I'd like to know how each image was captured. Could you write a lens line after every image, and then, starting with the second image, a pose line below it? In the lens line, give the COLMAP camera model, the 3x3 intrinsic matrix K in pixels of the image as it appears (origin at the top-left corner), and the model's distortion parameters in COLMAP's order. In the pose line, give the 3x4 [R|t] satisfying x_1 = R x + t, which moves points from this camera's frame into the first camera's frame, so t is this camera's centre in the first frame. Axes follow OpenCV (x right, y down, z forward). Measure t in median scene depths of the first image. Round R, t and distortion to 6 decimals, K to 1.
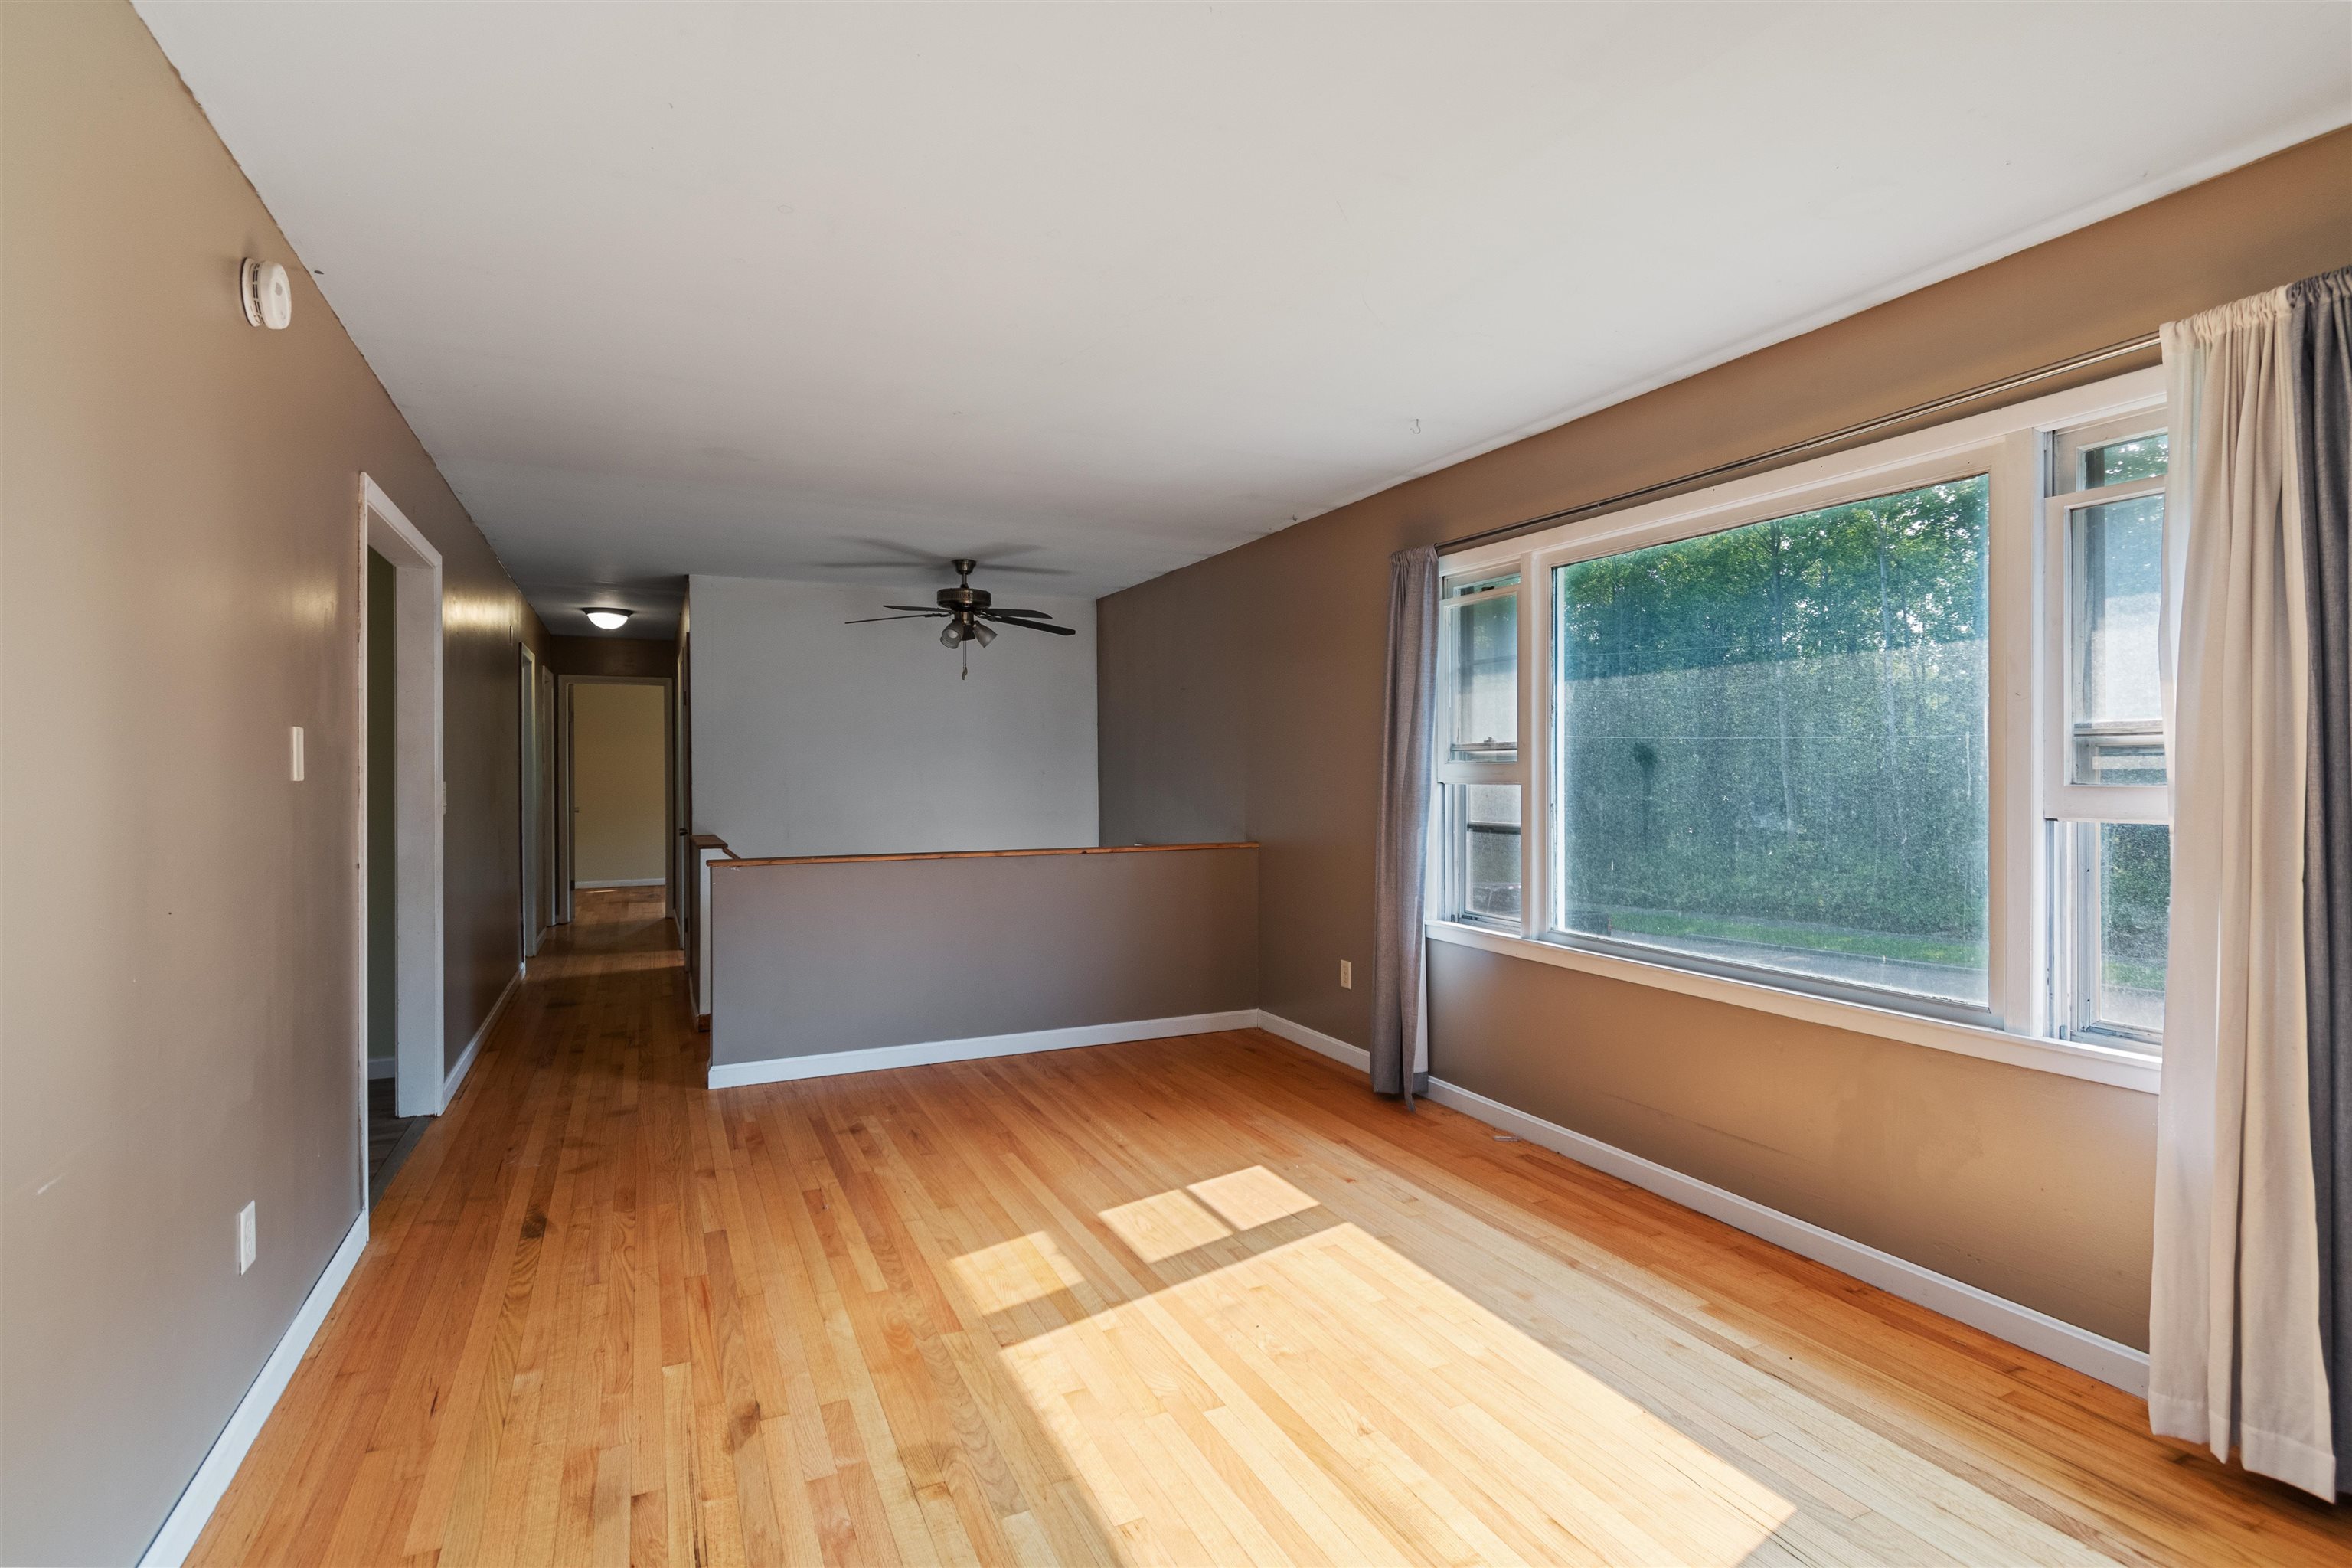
lens RADIAL K [[1112.8, 0, 1186.4], [0, 1112.8, 774.1], [0, 0, 1]] dist [-0.001286, -0.000710]
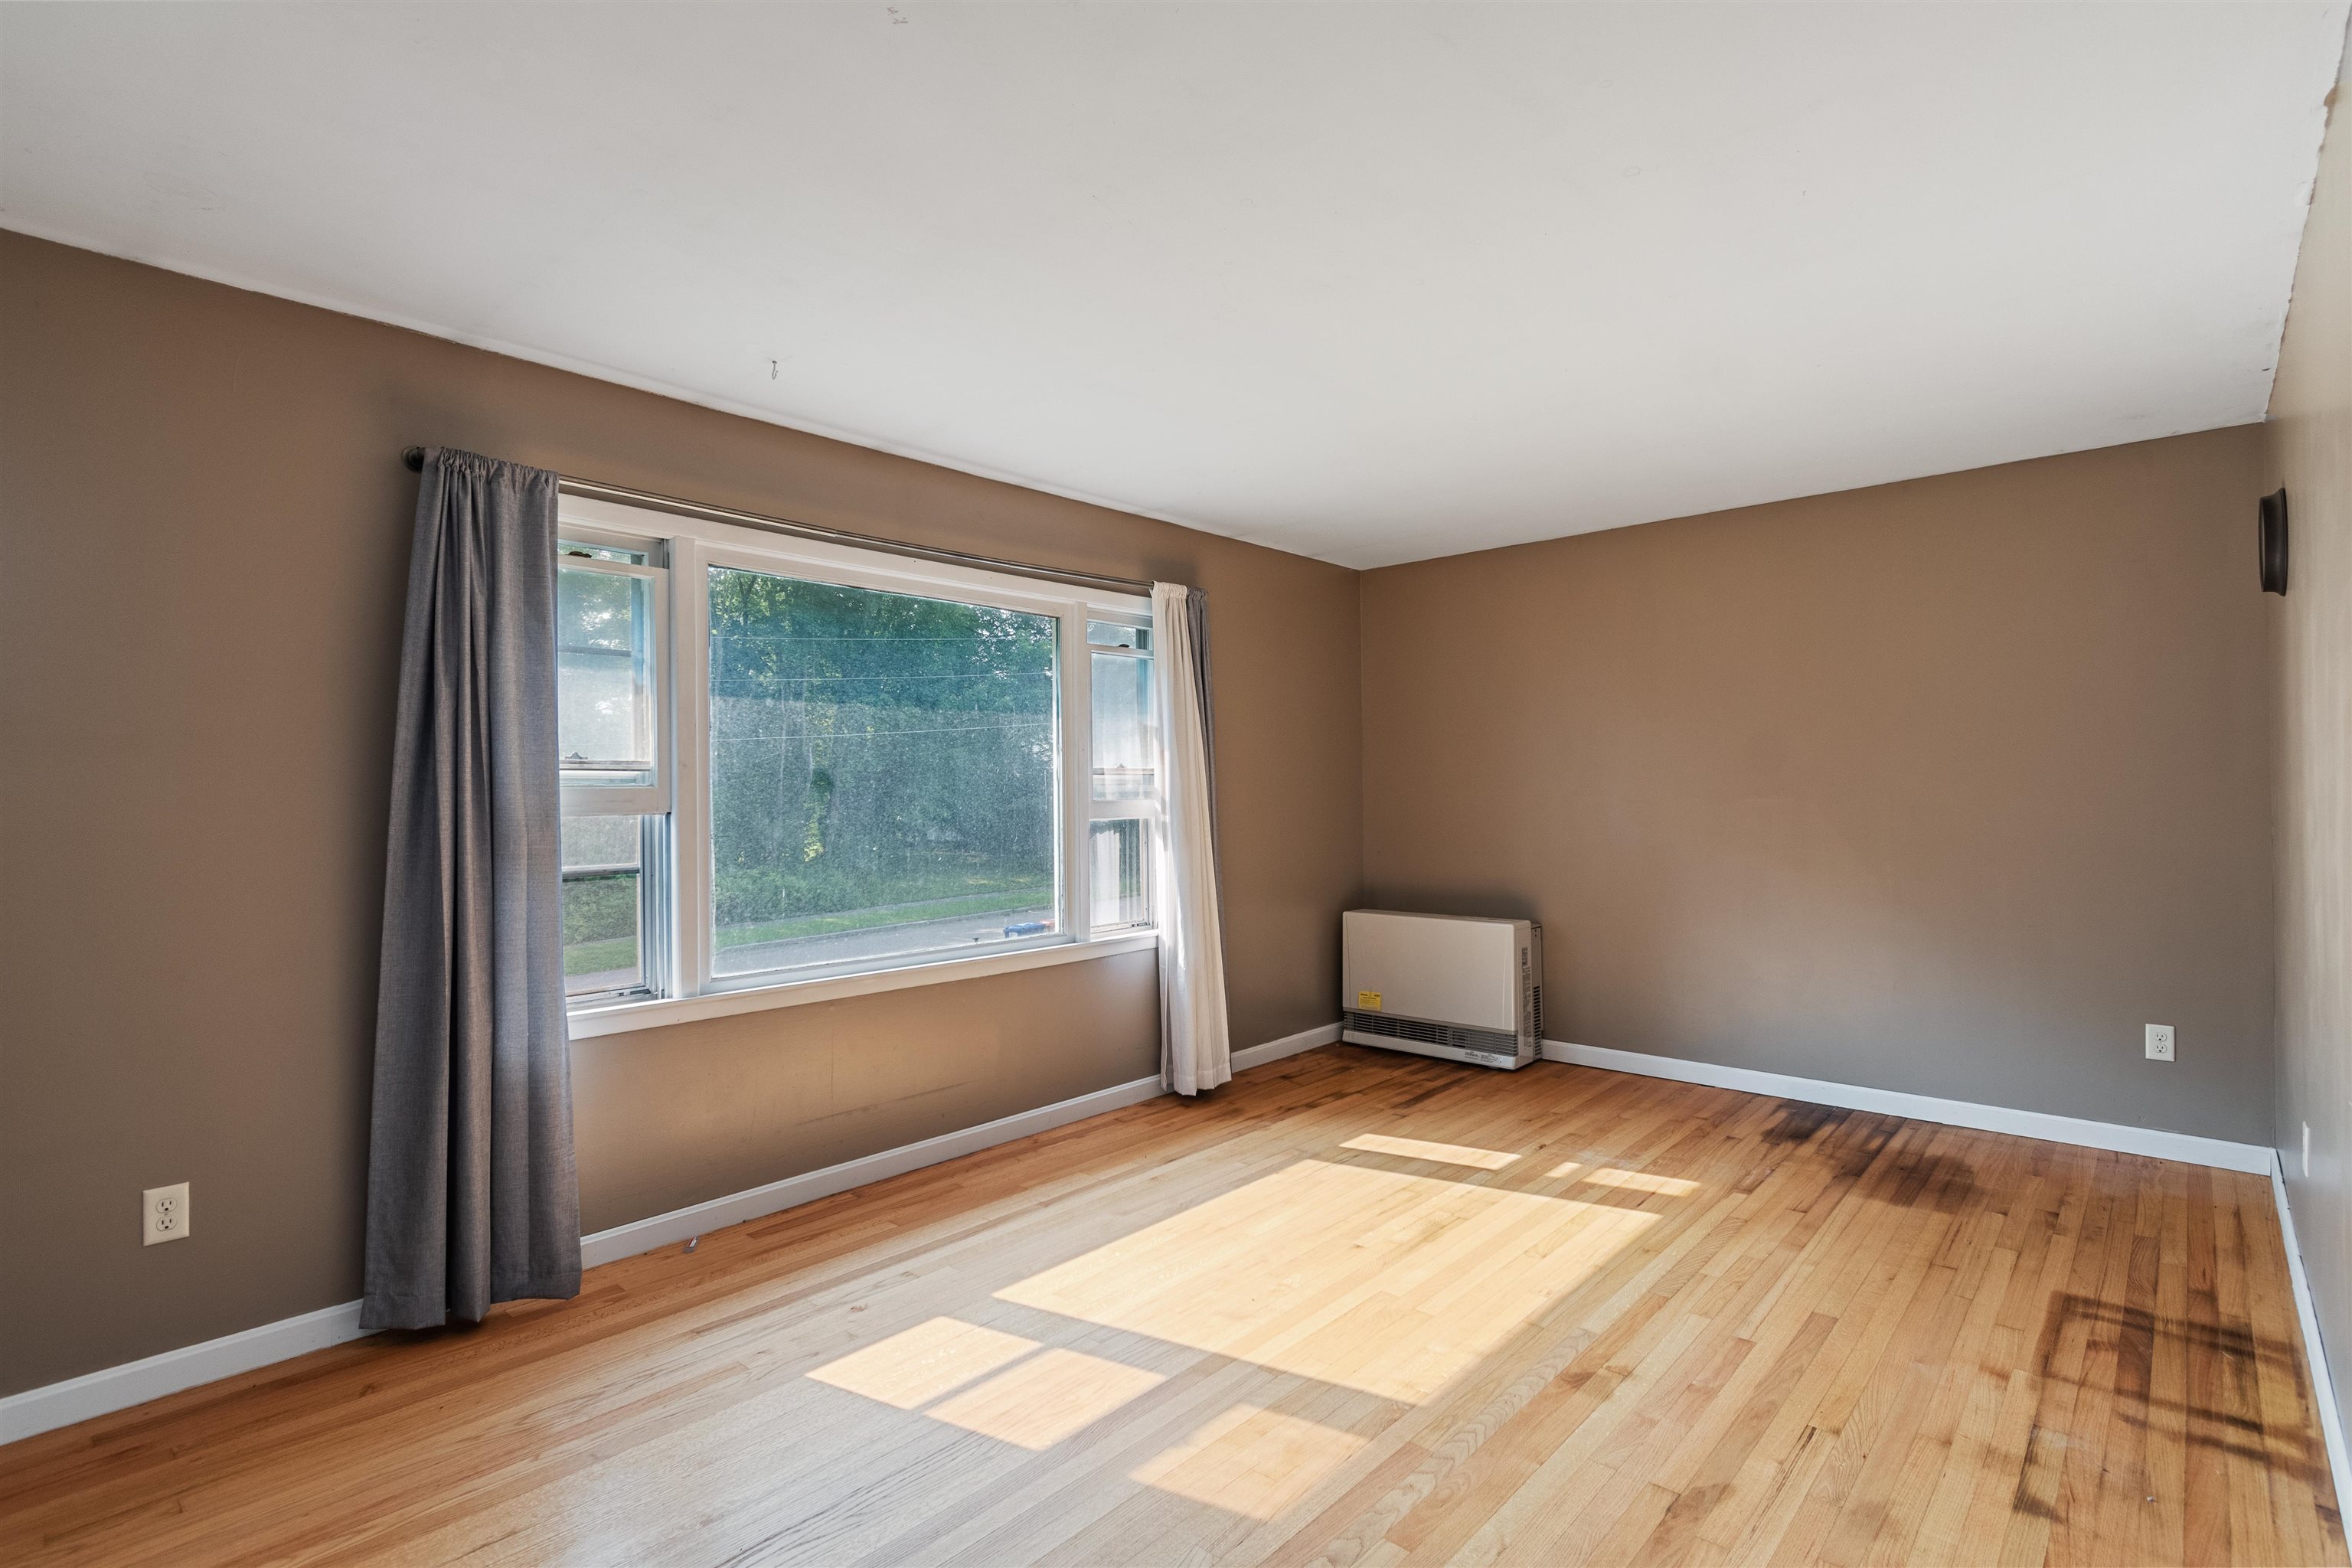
lens RADIAL K [[1112.8, 0, 1186.4], [0, 1112.8, 774.1], [0, 0, 1]] dist [-0.001286, -0.000710]
pose [[-0.371230, 0.018373, 0.928359, -0.810433], [0.013010, 0.999809, -0.014585, -0.003421], [-0.928450, 0.006663, -0.371398, 1.270085]]
